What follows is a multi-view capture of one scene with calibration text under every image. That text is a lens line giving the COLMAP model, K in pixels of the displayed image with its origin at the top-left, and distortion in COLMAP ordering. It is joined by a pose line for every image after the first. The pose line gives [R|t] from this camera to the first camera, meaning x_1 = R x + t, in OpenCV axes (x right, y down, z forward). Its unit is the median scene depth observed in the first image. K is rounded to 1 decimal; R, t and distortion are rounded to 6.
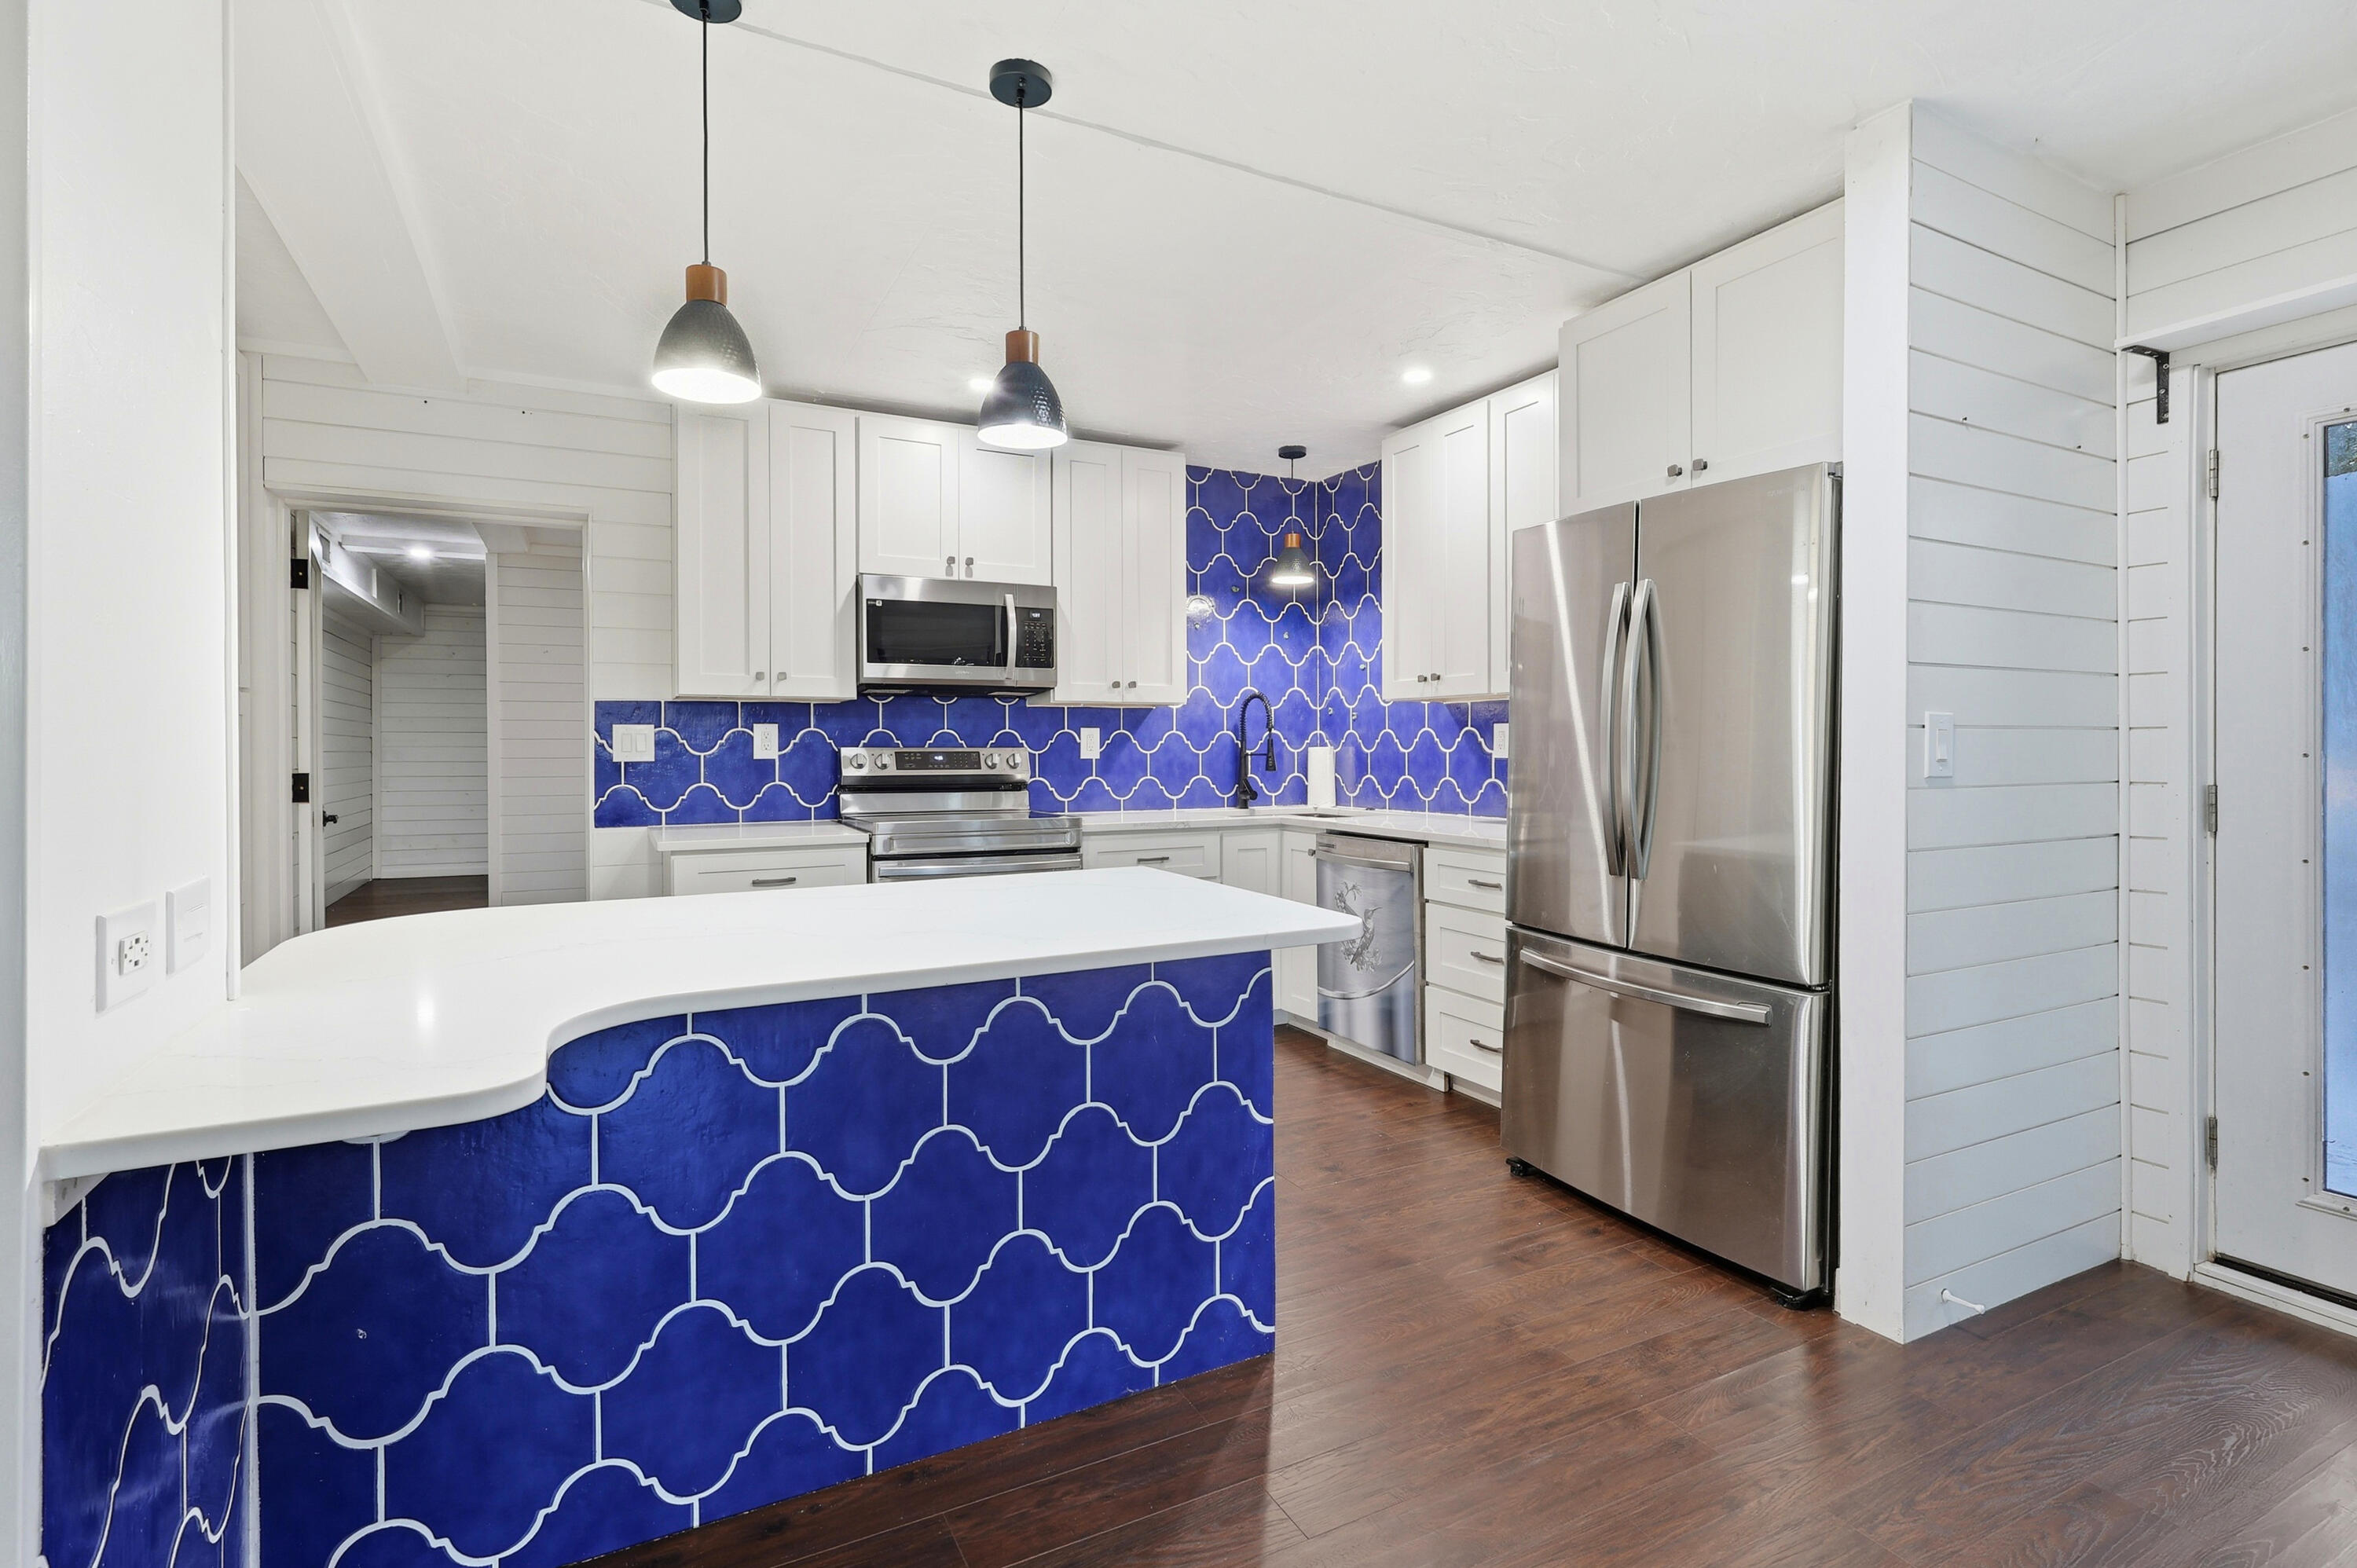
lens RADIAL K [[1135.6, 0, 1178.2], [0, 1135.6, 745.0], [0, 0, 1]] dist [-0.001306, 0.000080]
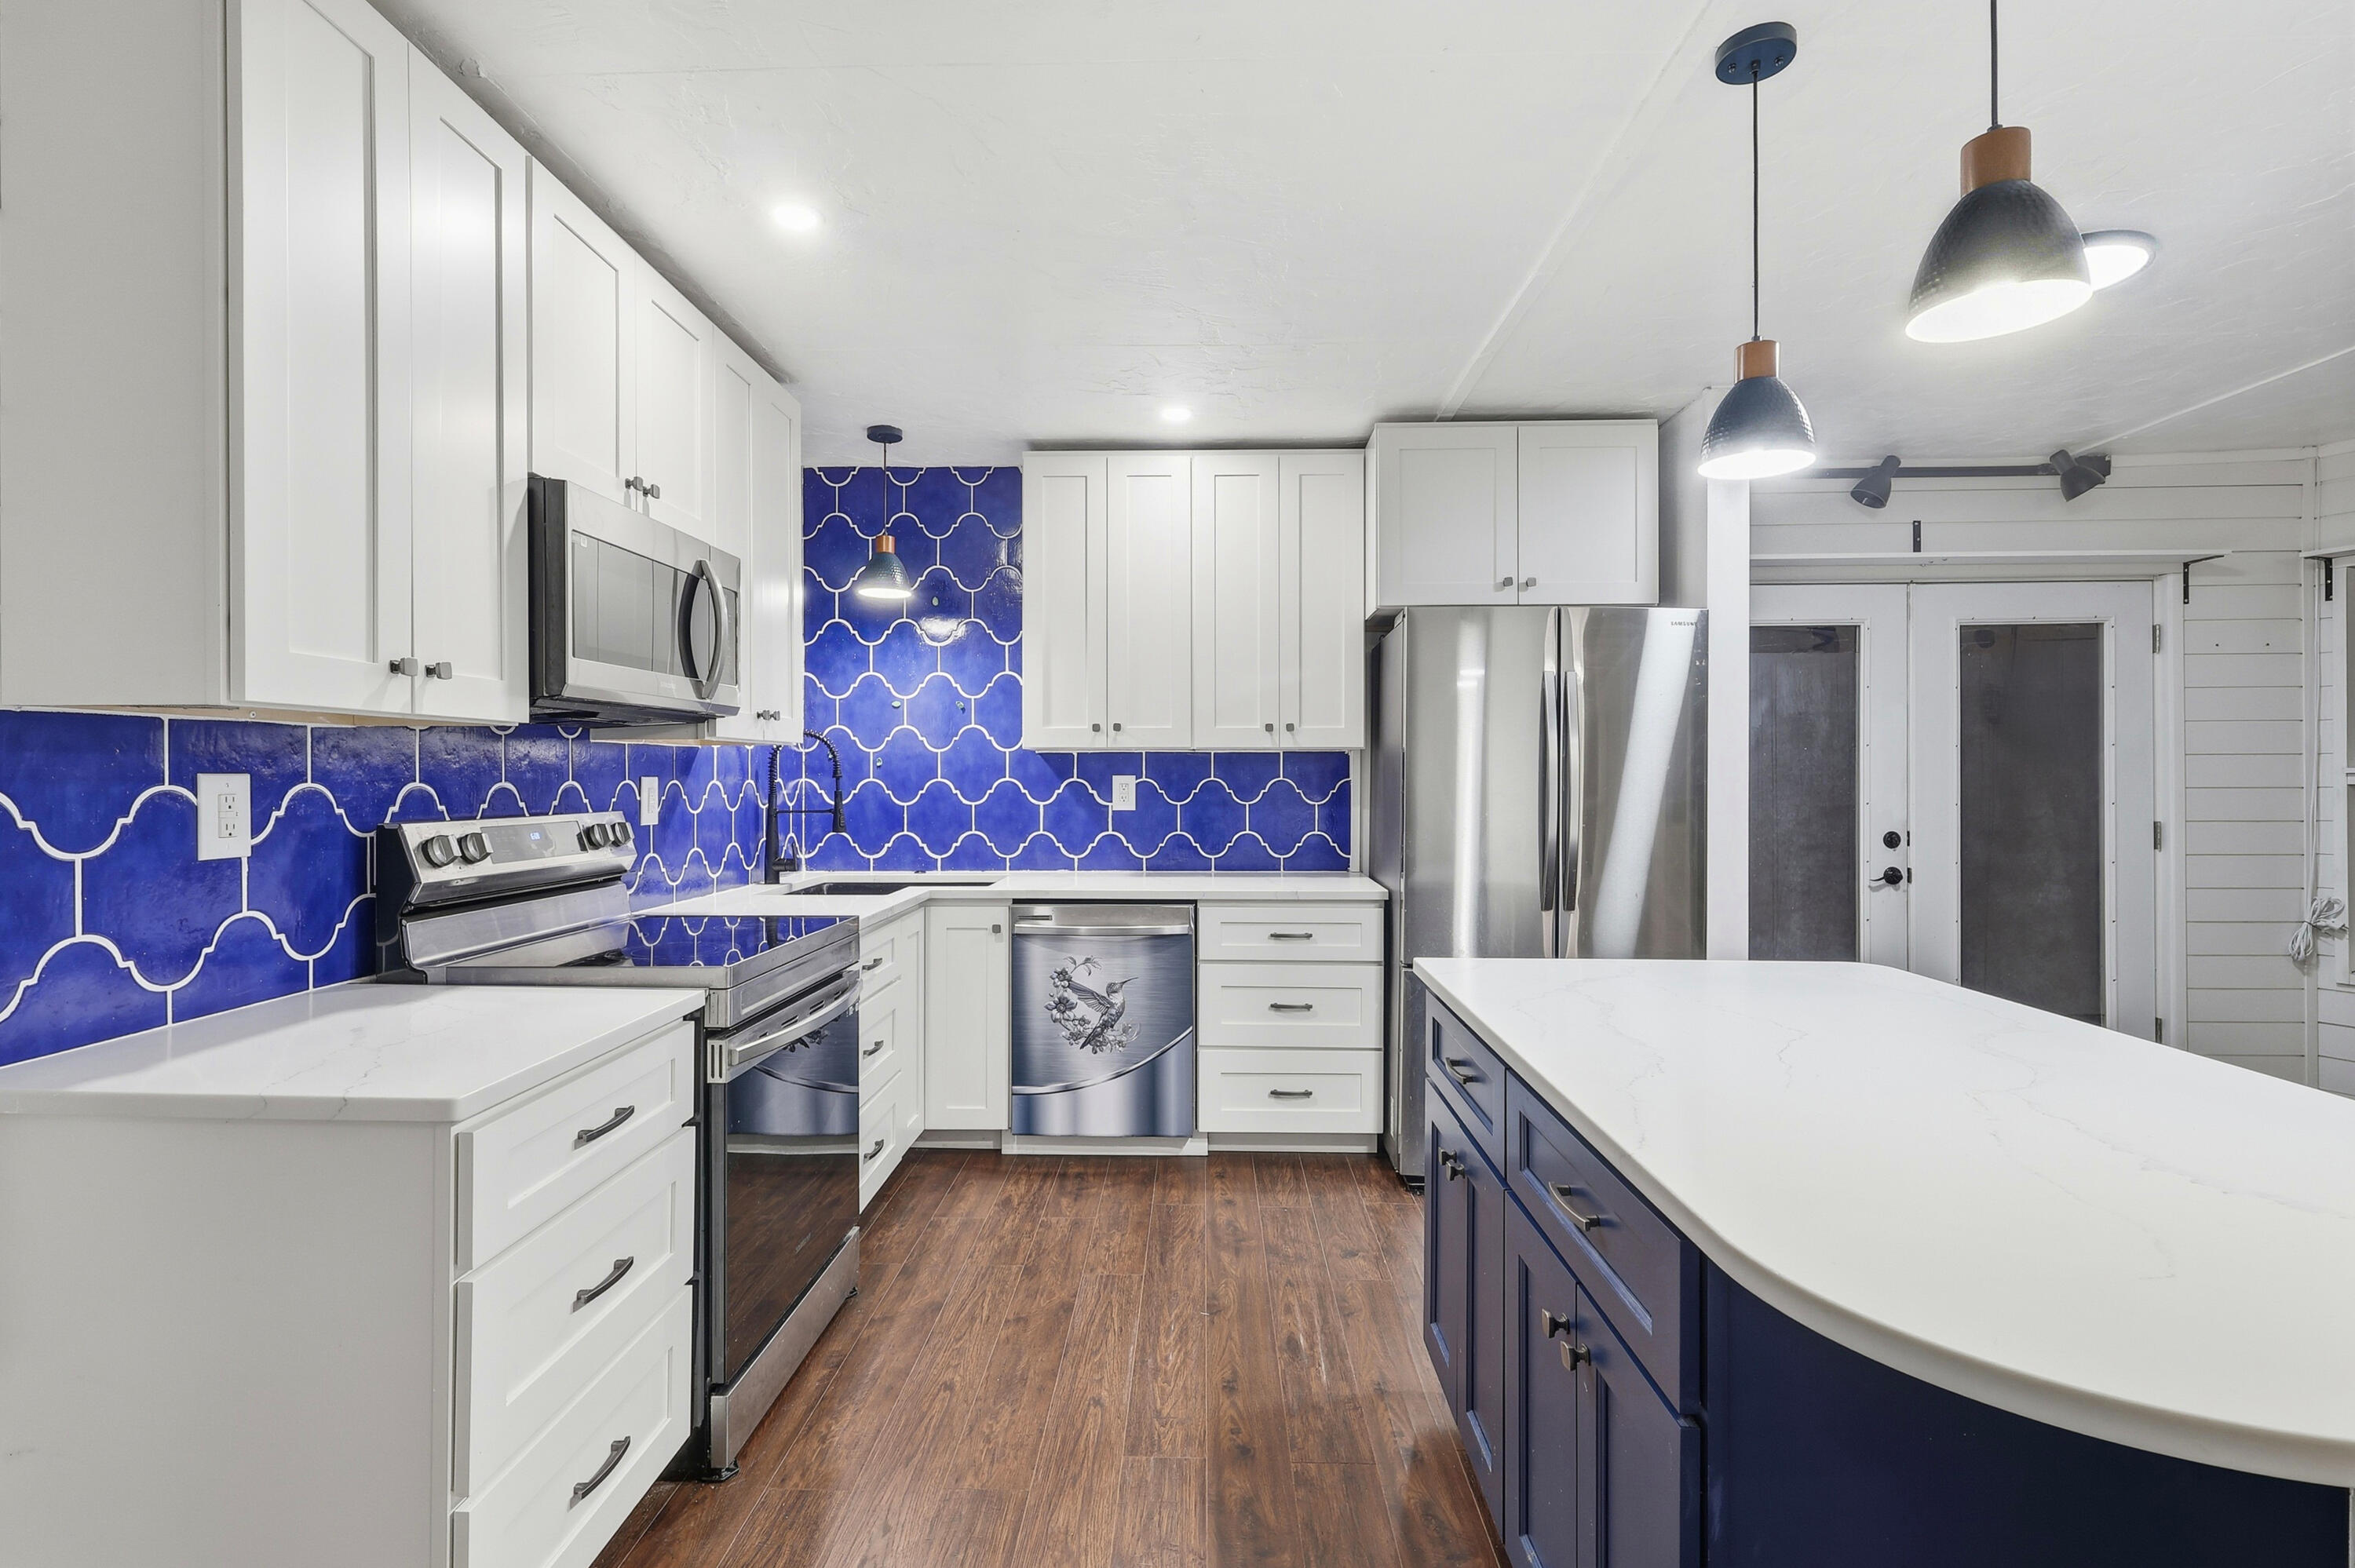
lens RADIAL K [[1117.4, 0, 1175.2], [0, 1117.4, 772.0], [0, 0, 1]] dist [-0.001817, -0.000178]
pose [[0.487814, 0.004005, 0.872939, -0.552073], [0.000566, 0.999988, -0.004905, -0.017190], [-0.872948, 0.002887, 0.487805, 0.495095]]
